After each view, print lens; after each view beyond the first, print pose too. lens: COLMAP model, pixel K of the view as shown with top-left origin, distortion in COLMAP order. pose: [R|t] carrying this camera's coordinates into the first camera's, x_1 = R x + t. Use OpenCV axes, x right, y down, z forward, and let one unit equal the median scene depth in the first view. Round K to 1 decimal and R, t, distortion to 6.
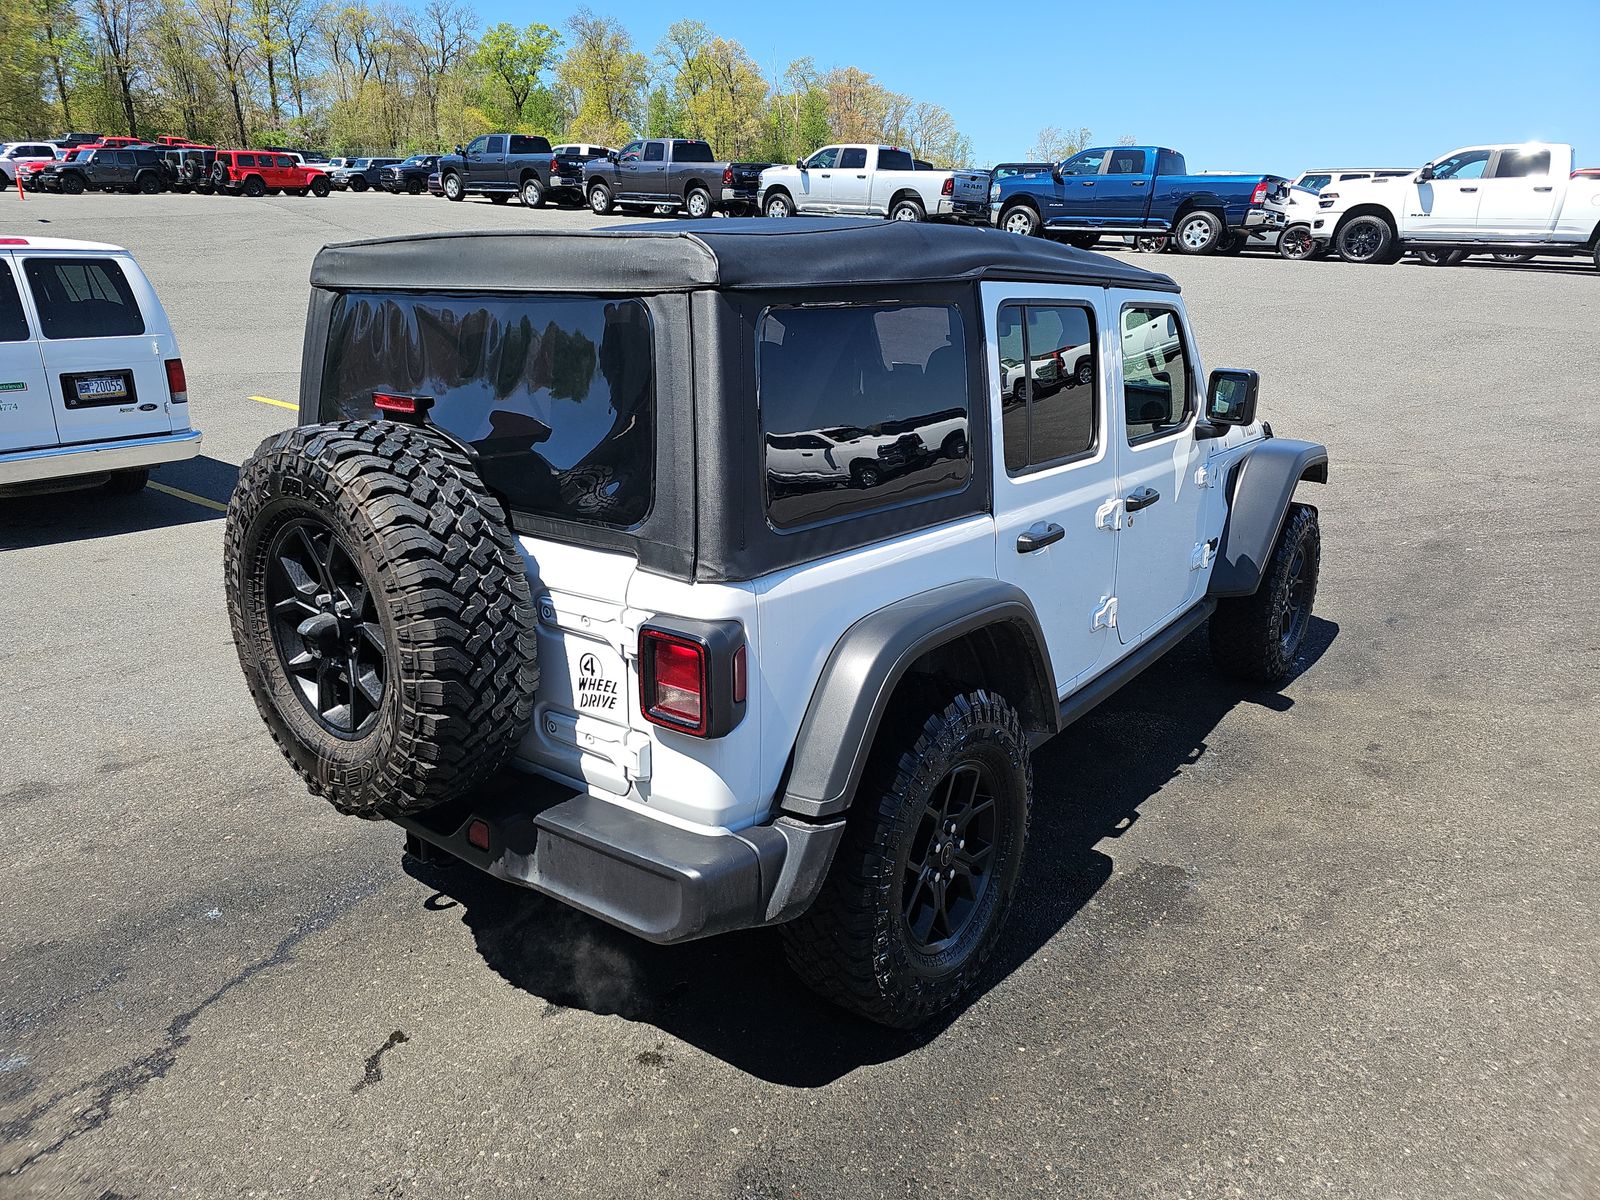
lens RADIAL K [[1075.1, 0, 800.0], [0, 1075.1, 600.0], [0, 0, 1]] dist [0.067471, -0.060231]
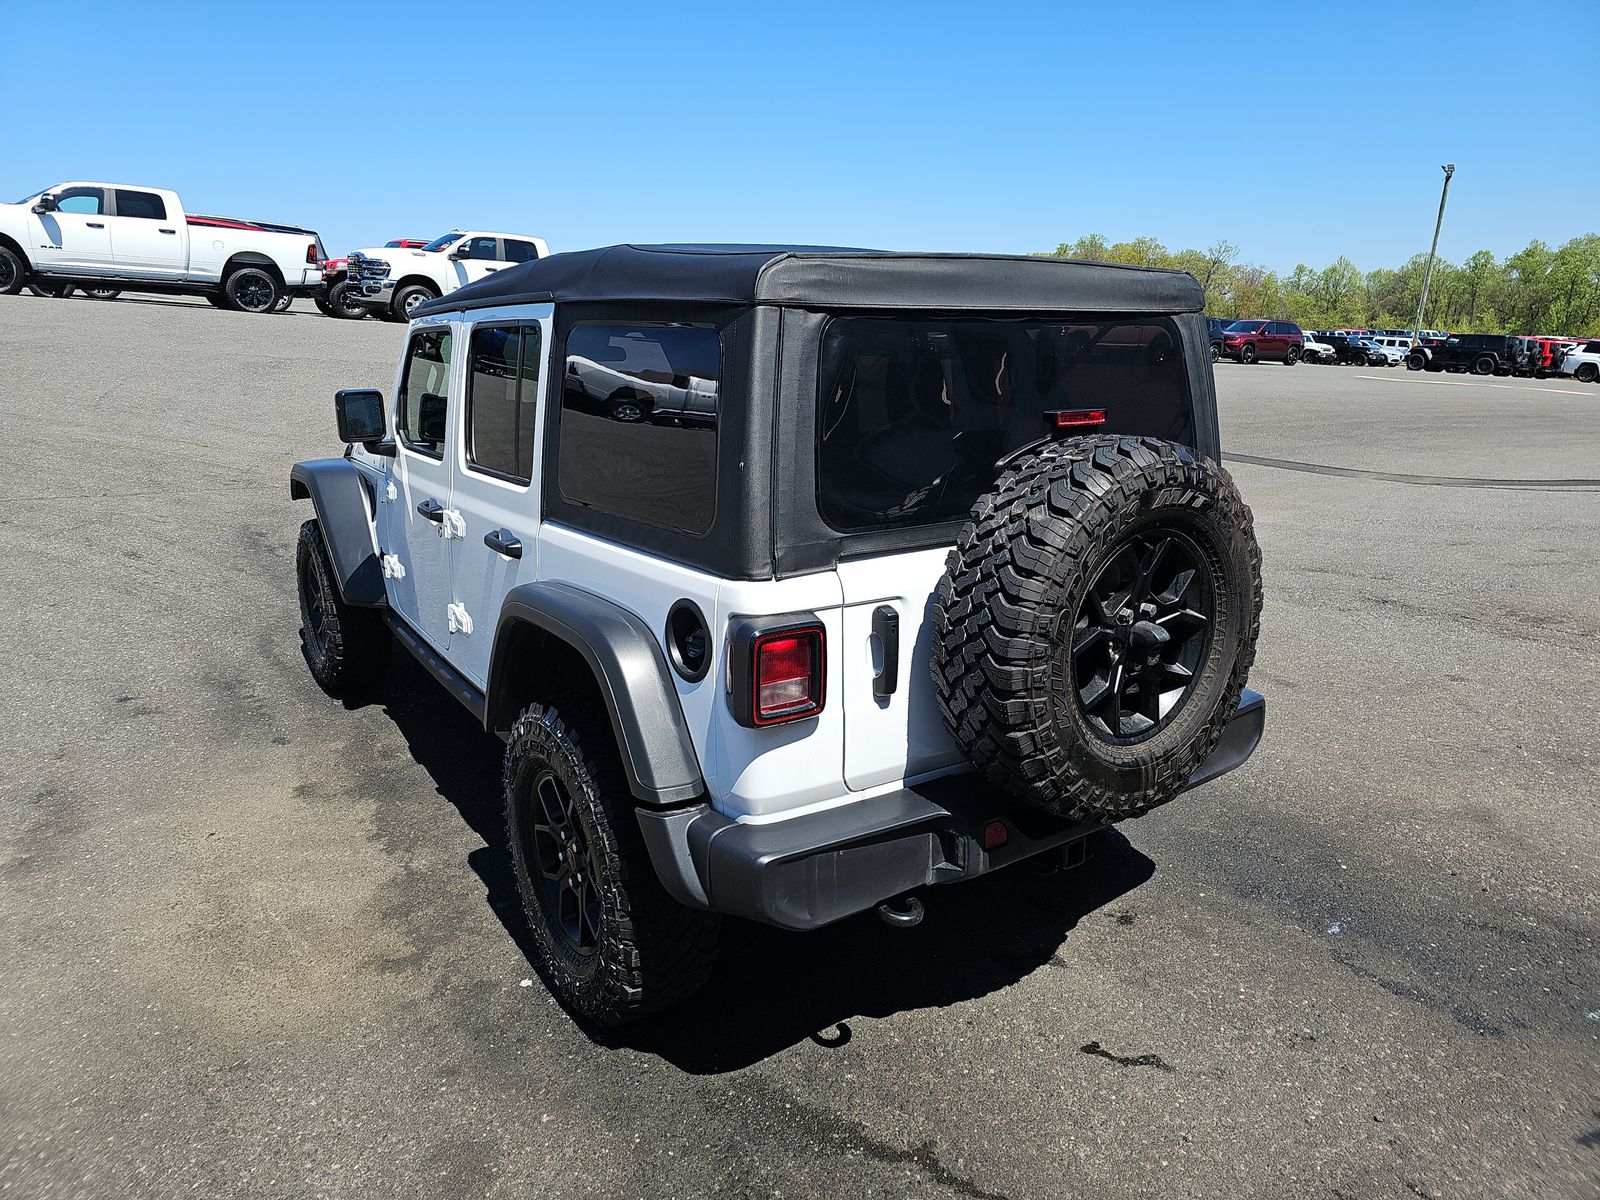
lens RADIAL K [[1088.9, 0, 800.0], [0, 1088.9, 600.0], [0, 0, 1]] dist [0.076716, -0.063675]
pose [[0.259789, -0.232419, 0.937278, -0.241250], [0.266734, 0.950114, 0.161670, -0.042268], [-0.928096, 0.208003, 0.308824, 0.158155]]
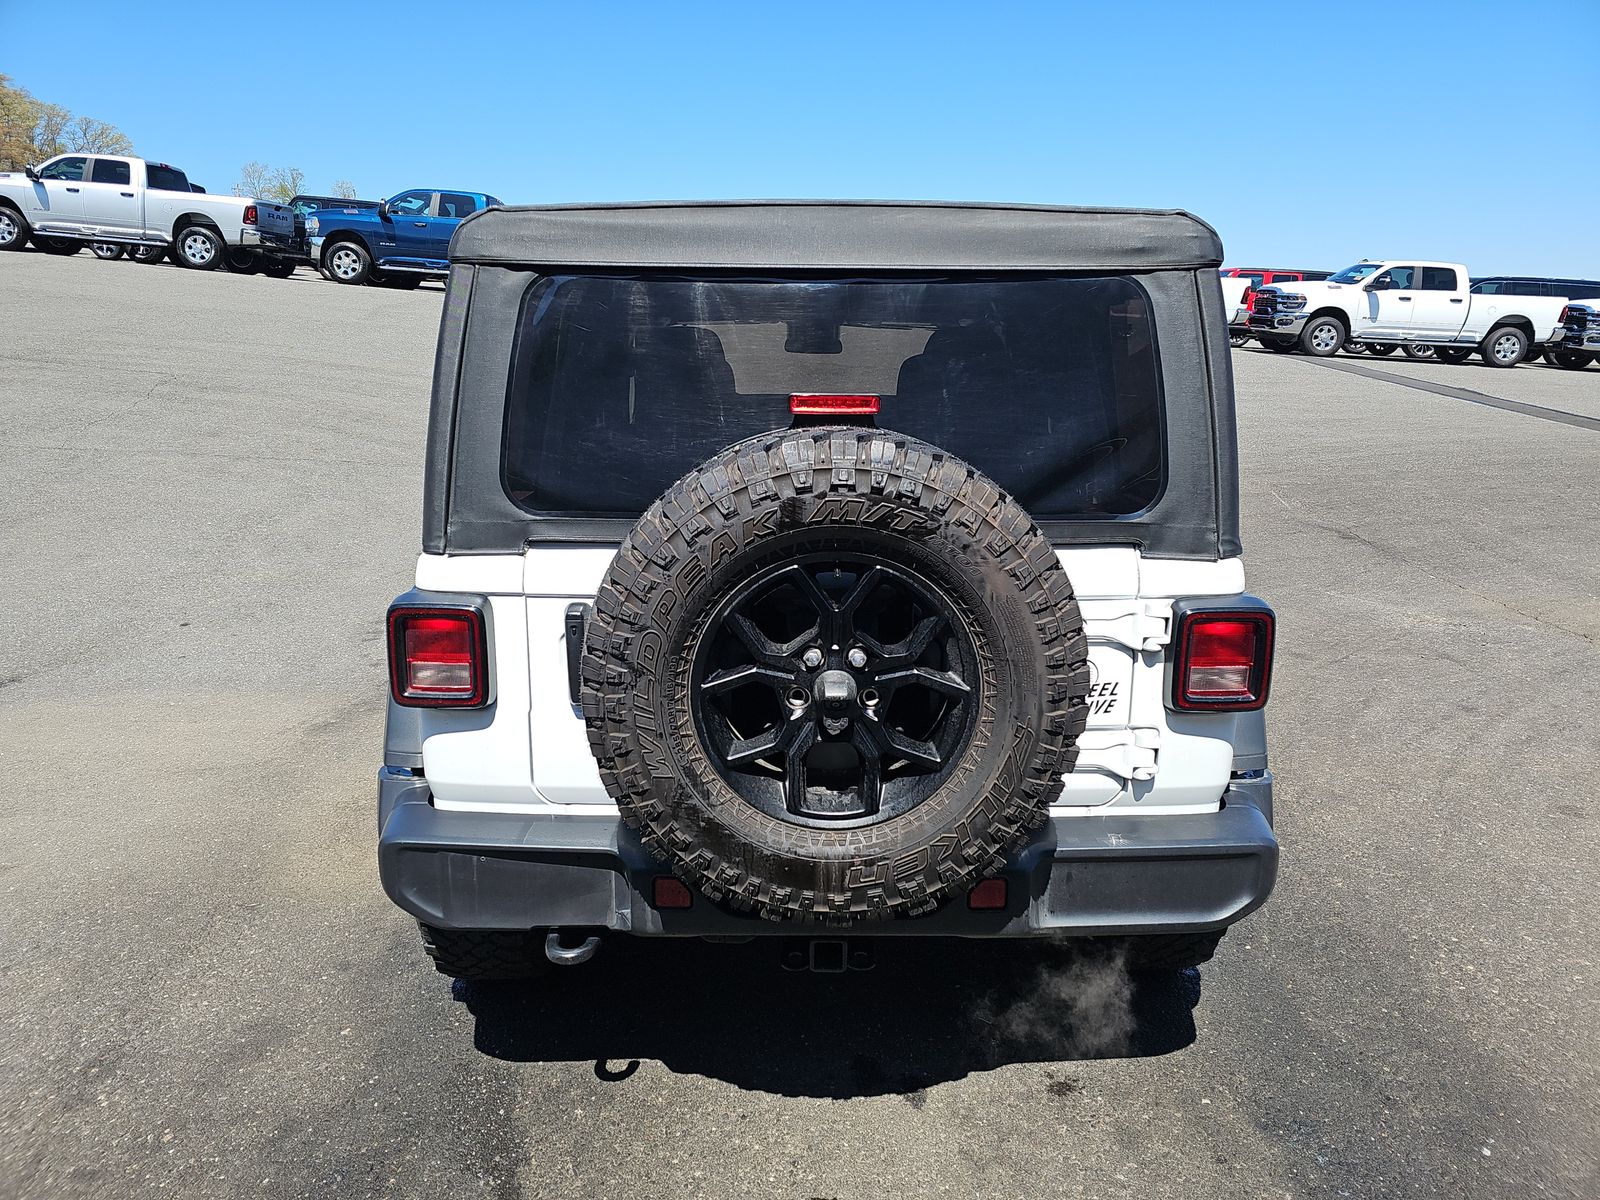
lens RADIAL K [[1079.0, 0, 794.4], [0, 1079.0, 621.7], [0, 0, 1]] dist [0.071069, -0.062428]
pose [[0.774301, -0.153840, 0.613834, -0.150974], [0.171068, 0.984771, 0.031016, -0.008476], [-0.609257, 0.080992, 0.788826, 0.065035]]
